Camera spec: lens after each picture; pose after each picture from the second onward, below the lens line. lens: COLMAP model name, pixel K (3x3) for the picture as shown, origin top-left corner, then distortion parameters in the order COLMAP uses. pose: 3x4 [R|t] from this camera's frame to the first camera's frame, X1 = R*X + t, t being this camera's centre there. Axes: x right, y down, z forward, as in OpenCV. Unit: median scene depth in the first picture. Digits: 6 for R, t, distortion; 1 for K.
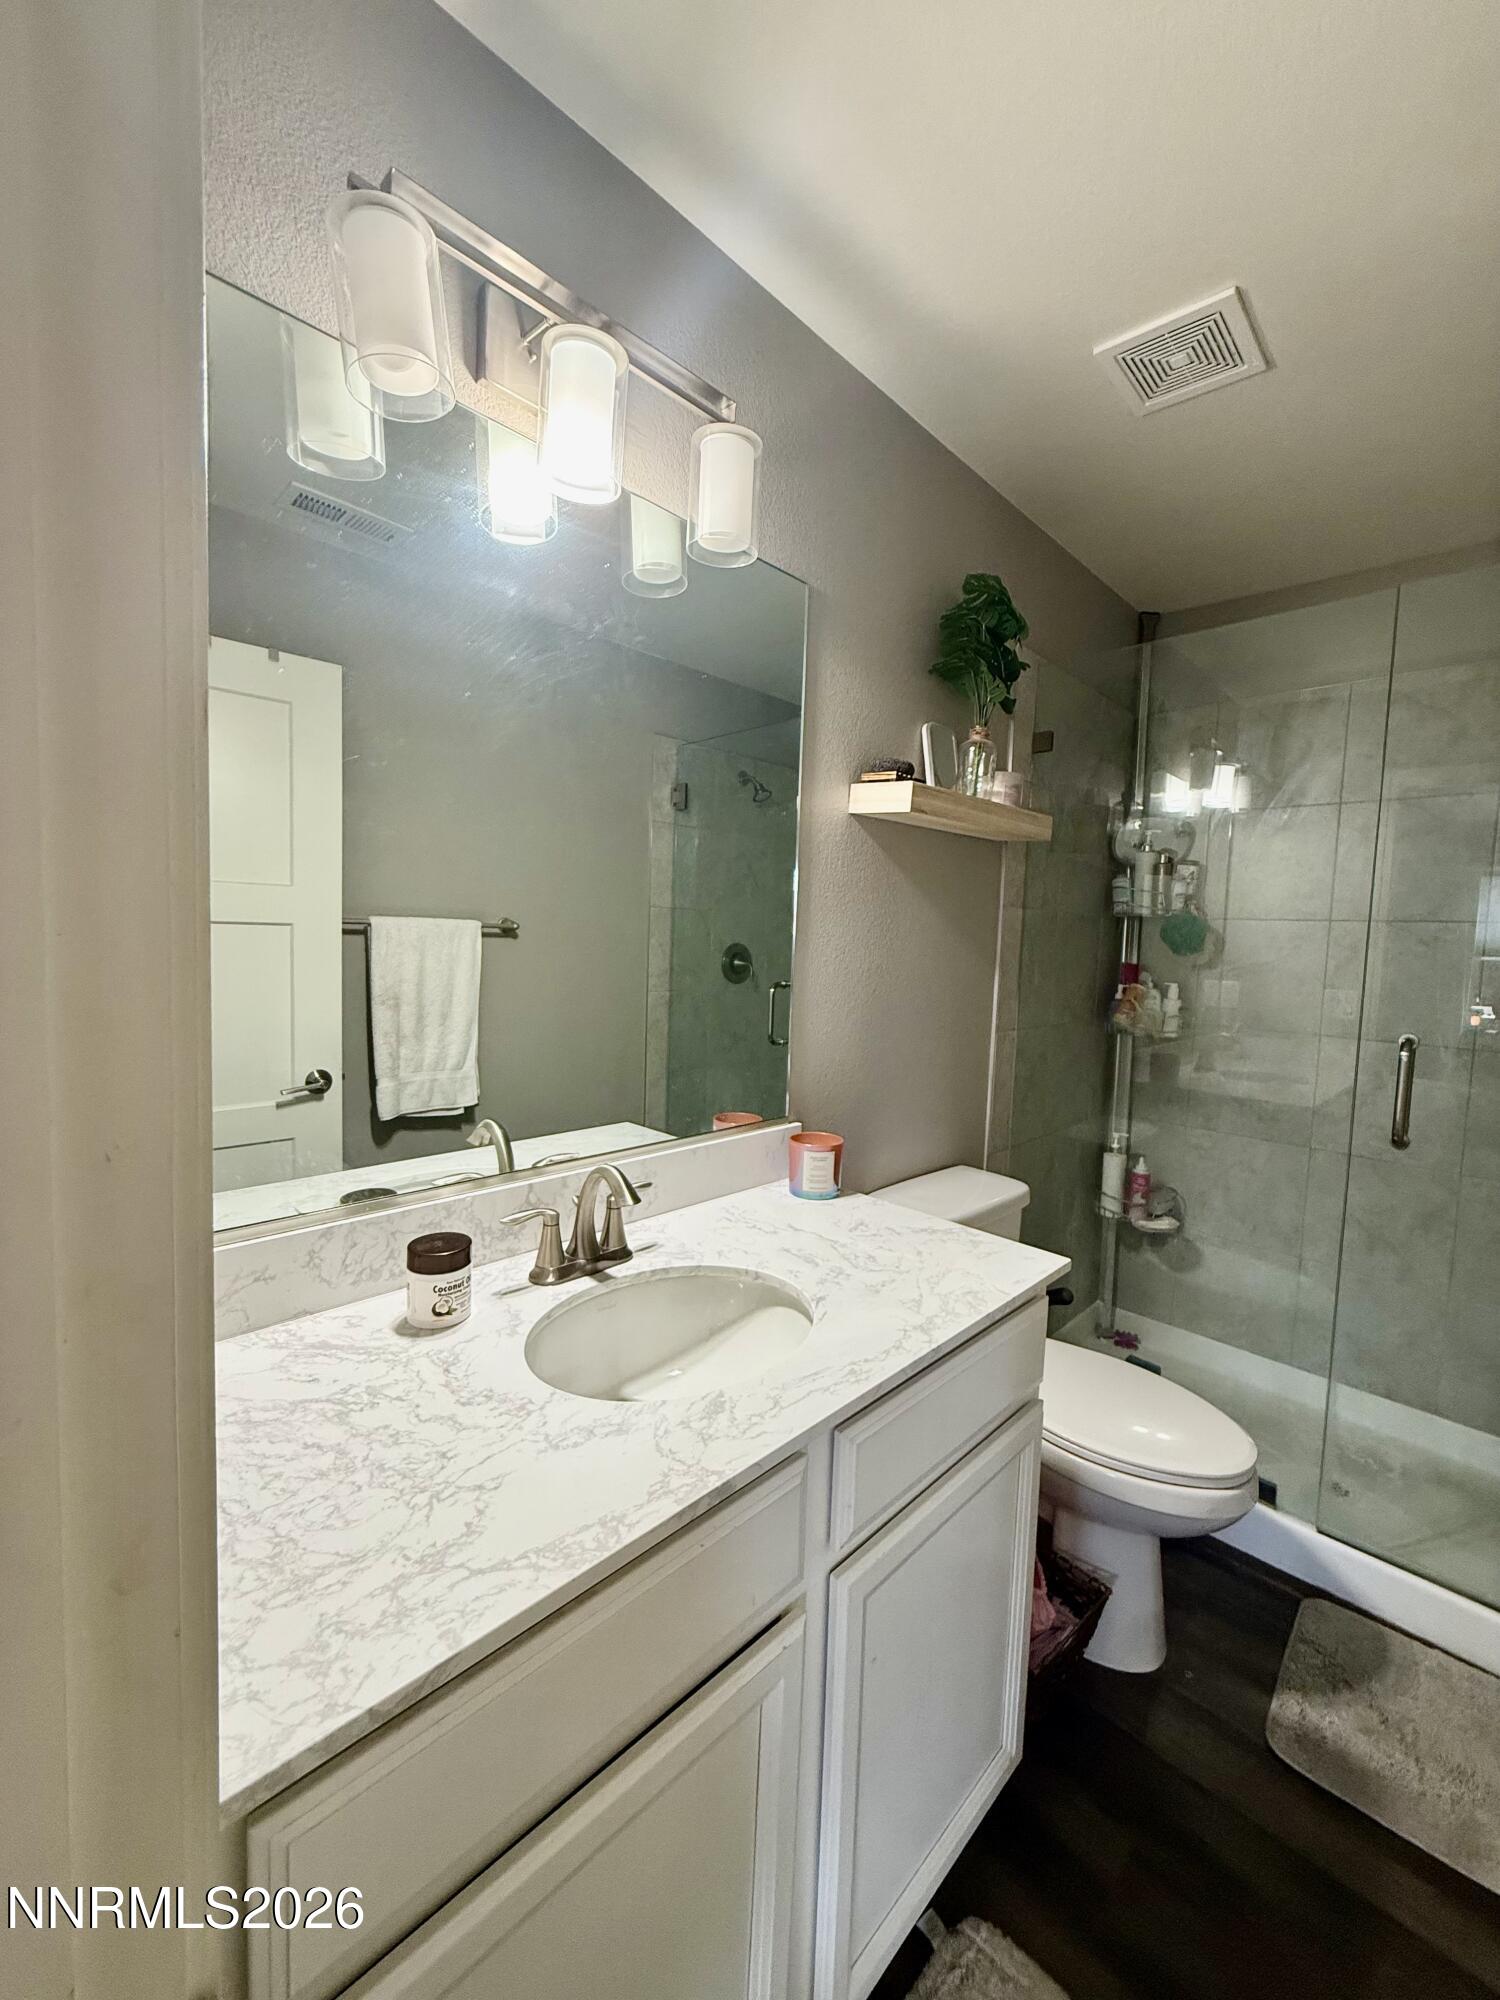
lens RADIAL K [[796.7, 0, 757.1], [0, 796.7, 993.7], [0, 0, 1]] dist [0.000747, -0.000918]
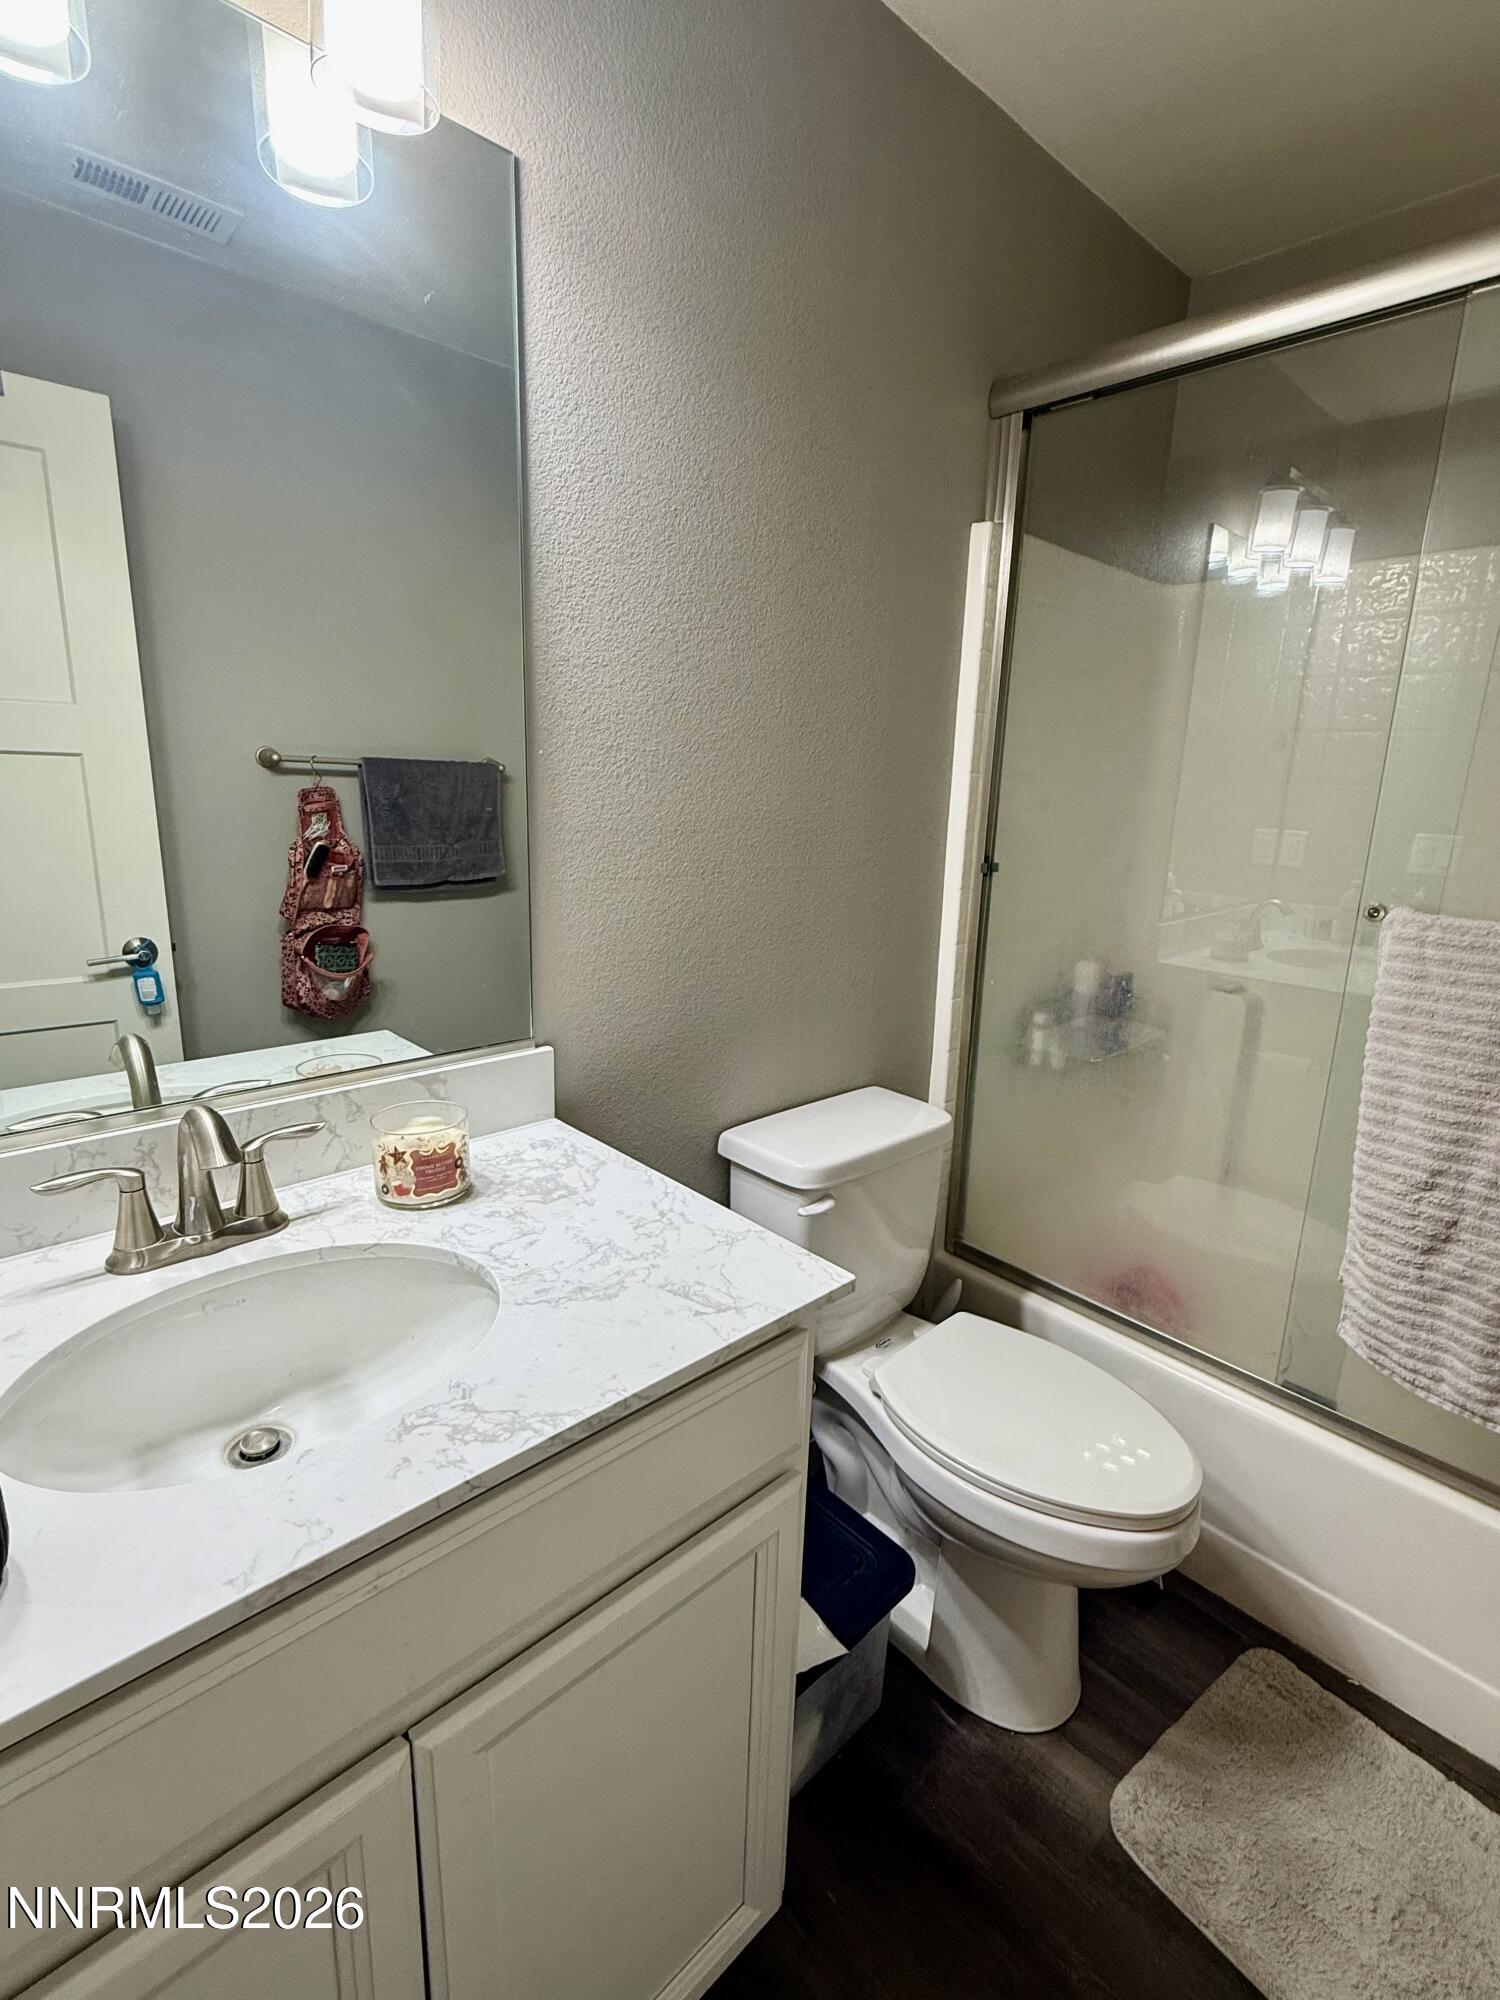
lens RADIAL K [[807.5, 0, 746.9], [0, 807.5, 992.5], [0, 0, 1]] dist [0.045529, 0.000120]
pose [[0.990991, 0.043167, -0.126784, 0.326751], [-0.020286, 0.984092, 0.176496, -0.026630], [0.132386, -0.172334, 0.976102, 0.315253]]
